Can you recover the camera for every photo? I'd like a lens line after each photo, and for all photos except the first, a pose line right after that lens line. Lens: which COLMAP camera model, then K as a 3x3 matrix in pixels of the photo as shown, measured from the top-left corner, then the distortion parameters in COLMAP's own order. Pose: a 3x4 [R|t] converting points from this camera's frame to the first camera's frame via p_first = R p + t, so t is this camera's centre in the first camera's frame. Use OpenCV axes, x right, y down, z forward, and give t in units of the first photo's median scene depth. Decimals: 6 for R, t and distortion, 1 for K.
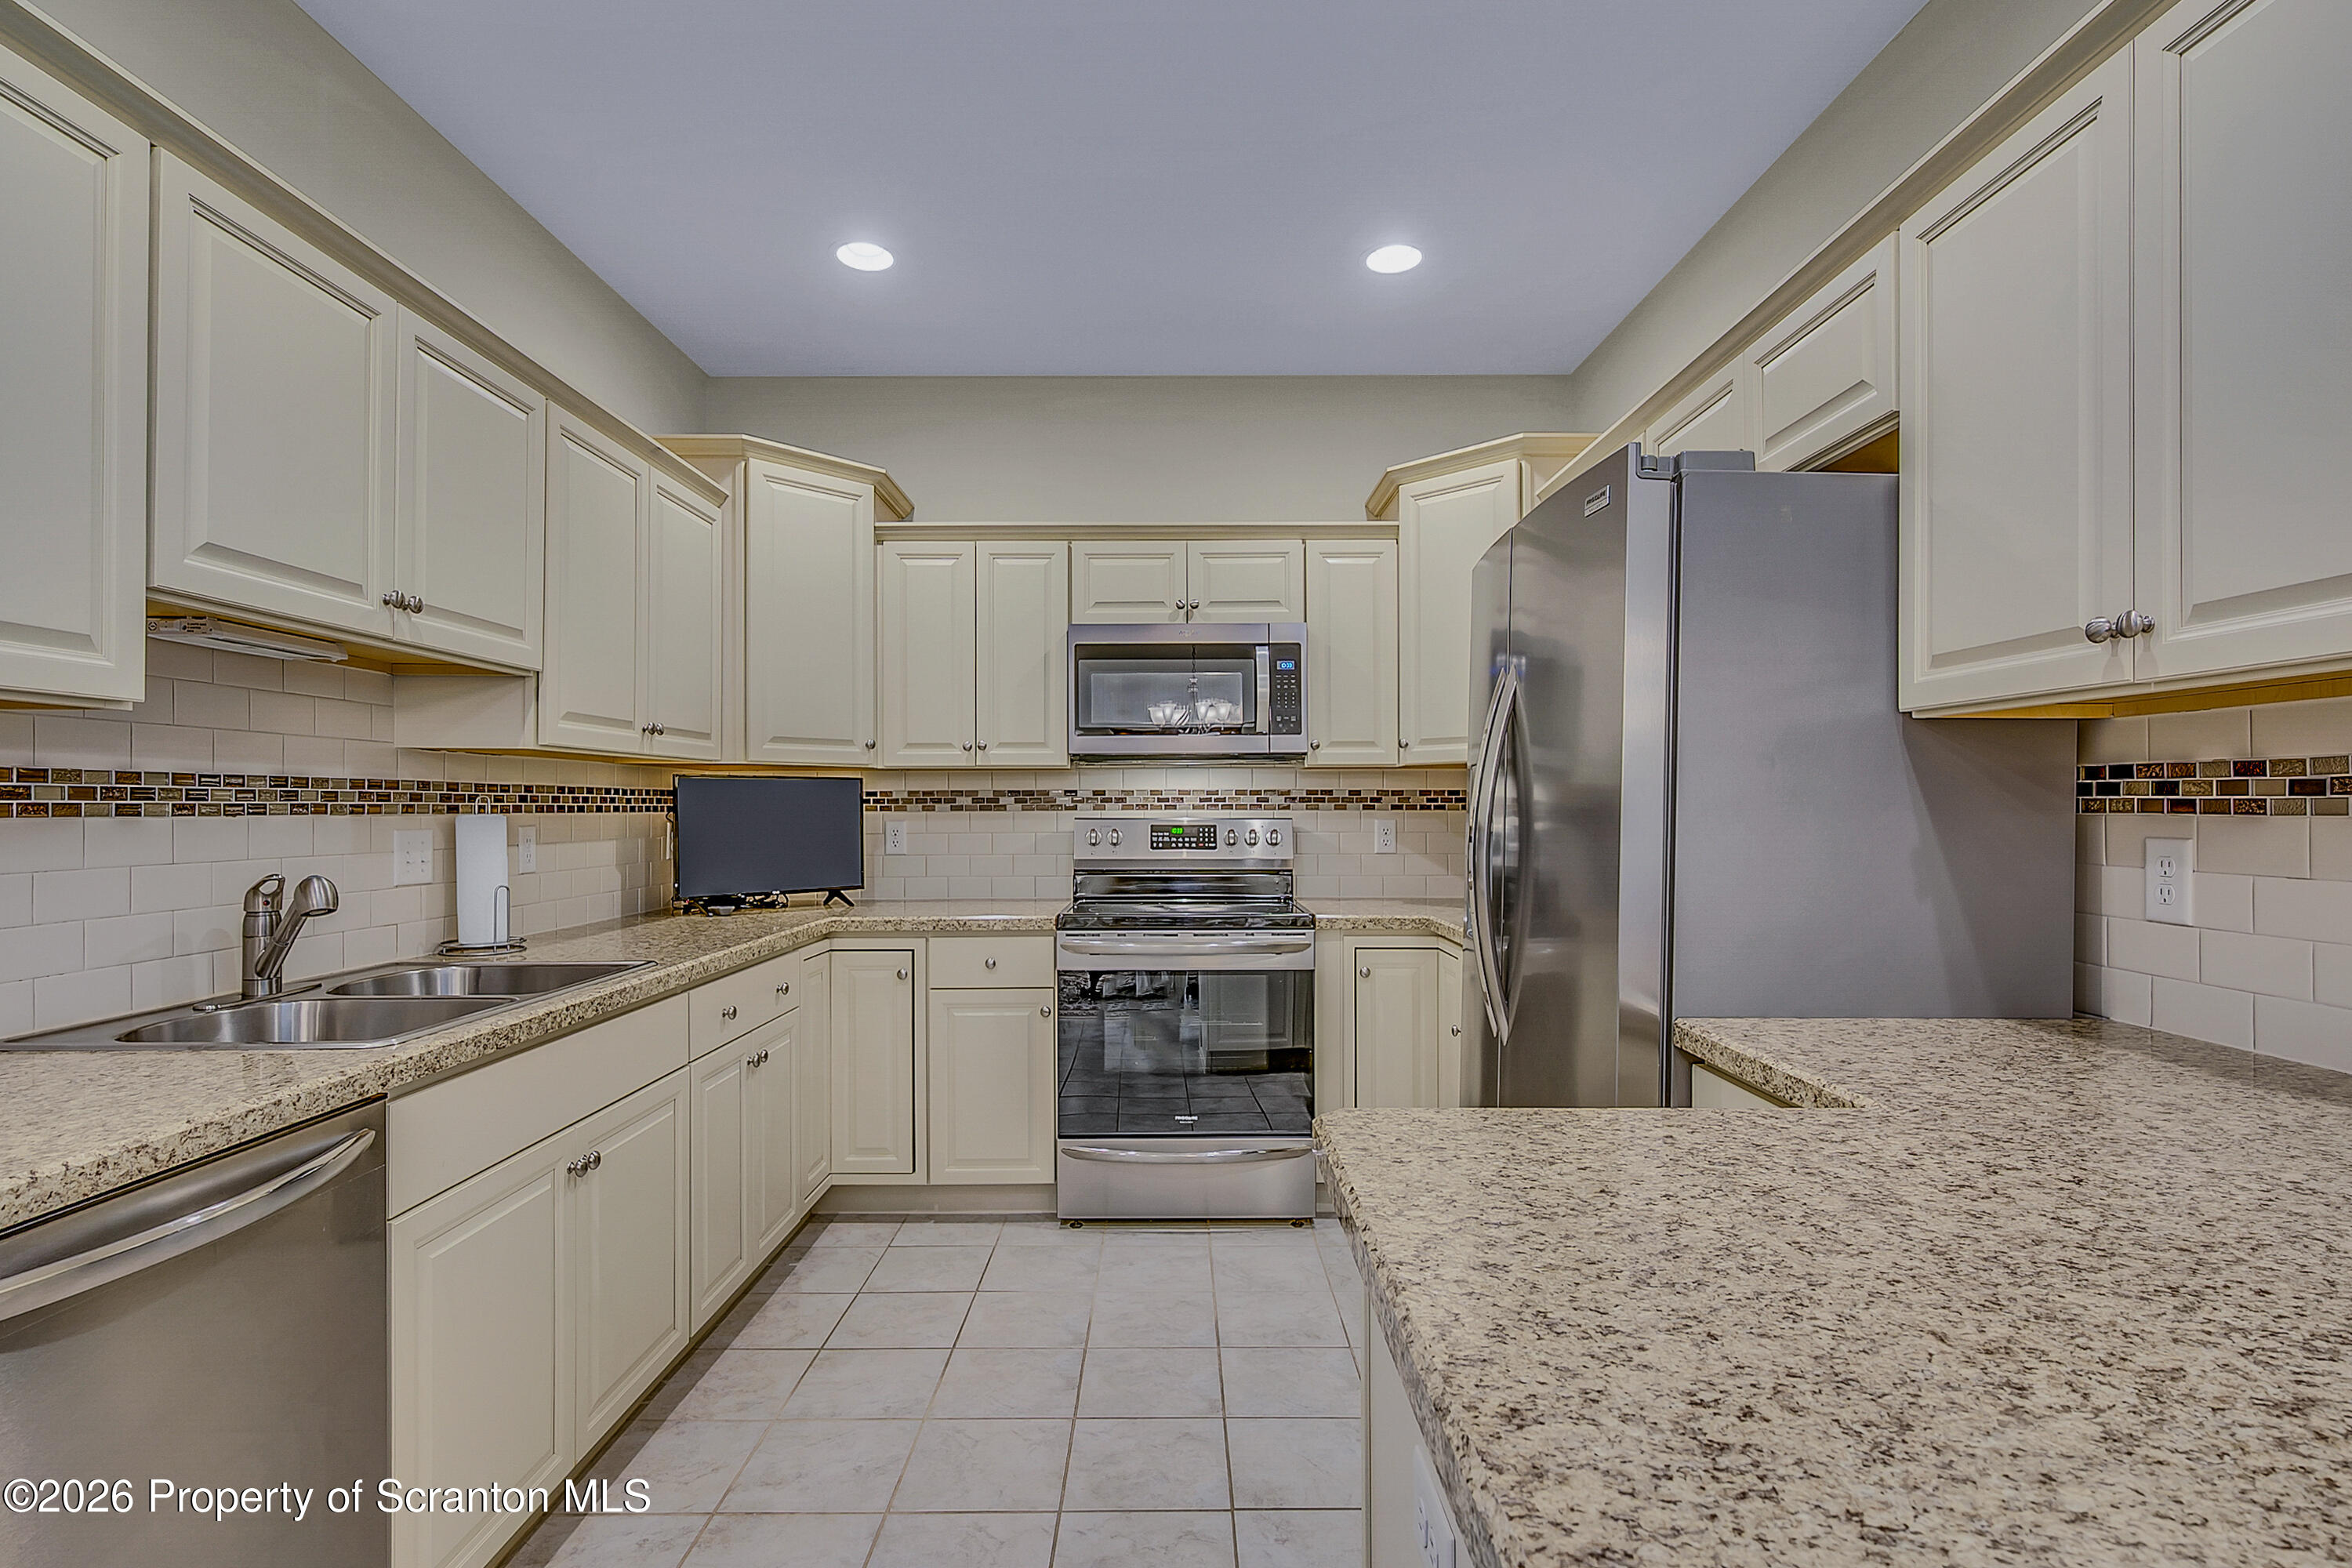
lens RADIAL K [[1123.4, 0, 1179.3], [0, 1123.4, 802.5], [0, 0, 1]] dist [-0.001499, -0.000231]
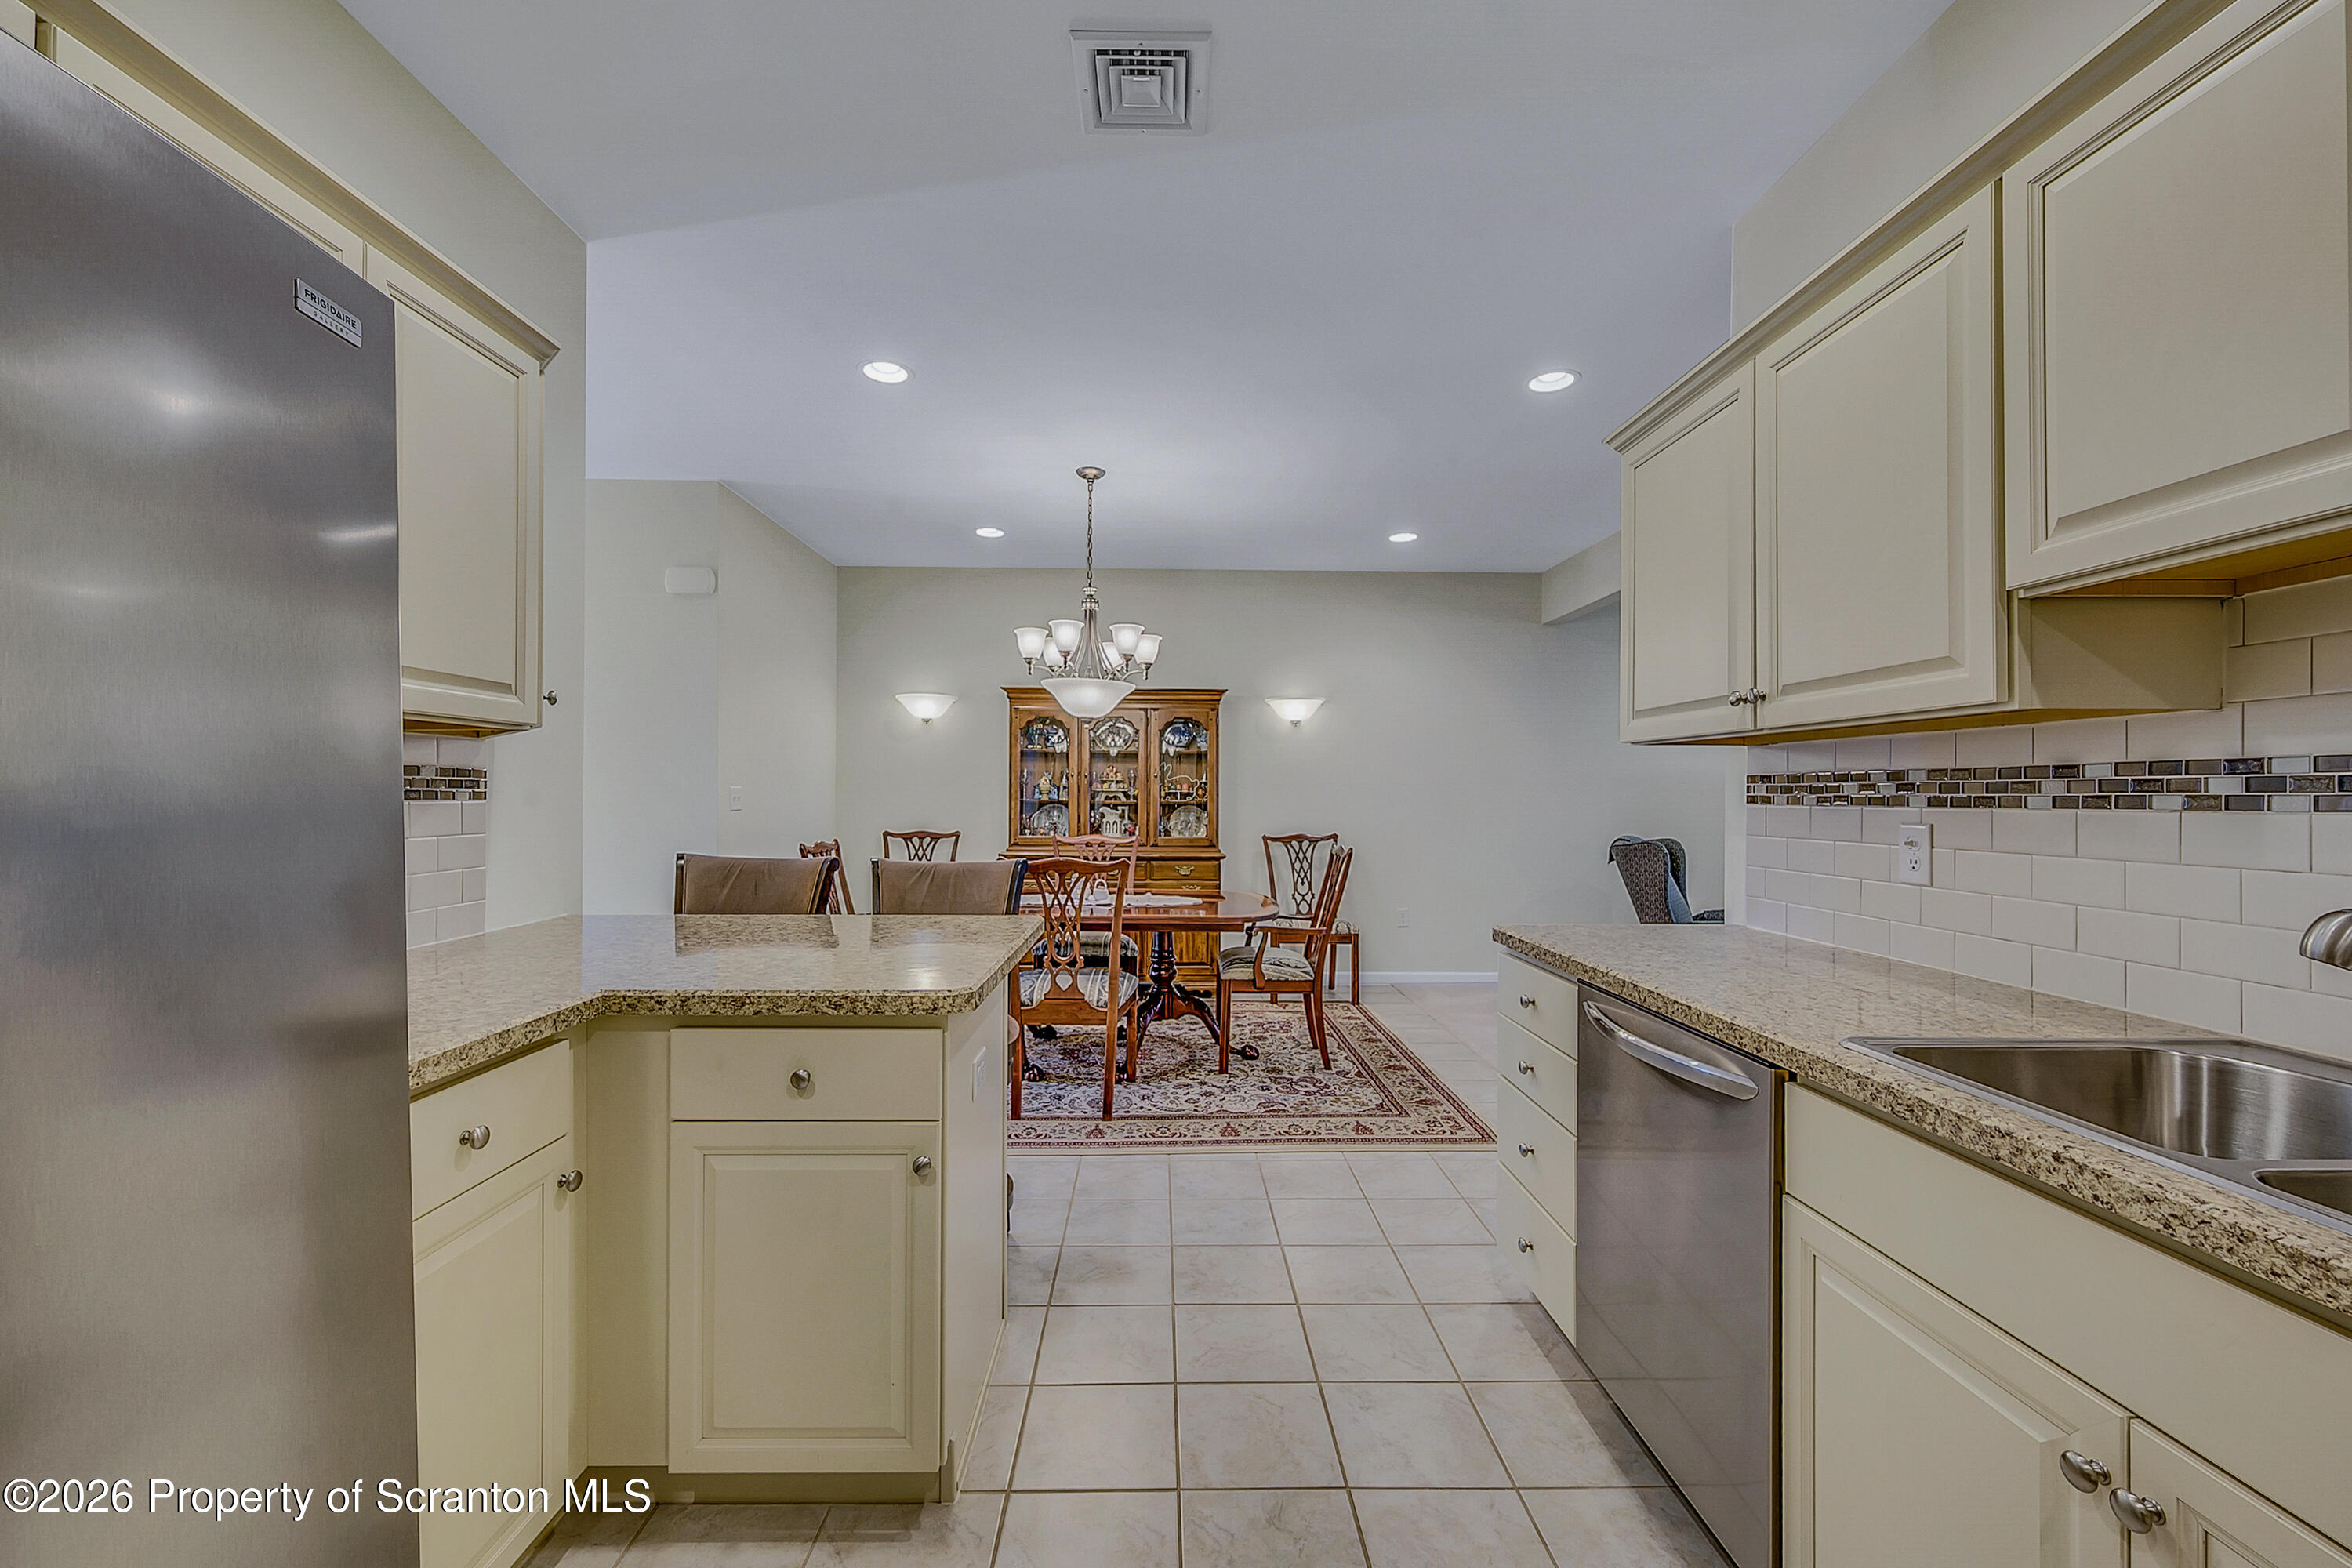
lens RADIAL K [[858.5, 0, 1179.6], [0, 858.5, 773.2], [0, 0, 1]] dist [0.000318, -0.000014]
pose [[-0.999802, -0.001888, -0.019825, -0.110335], [-0.001247, 0.999478, -0.032276, 0.006264], [0.019876, -0.032245, -0.999282, 1.655731]]
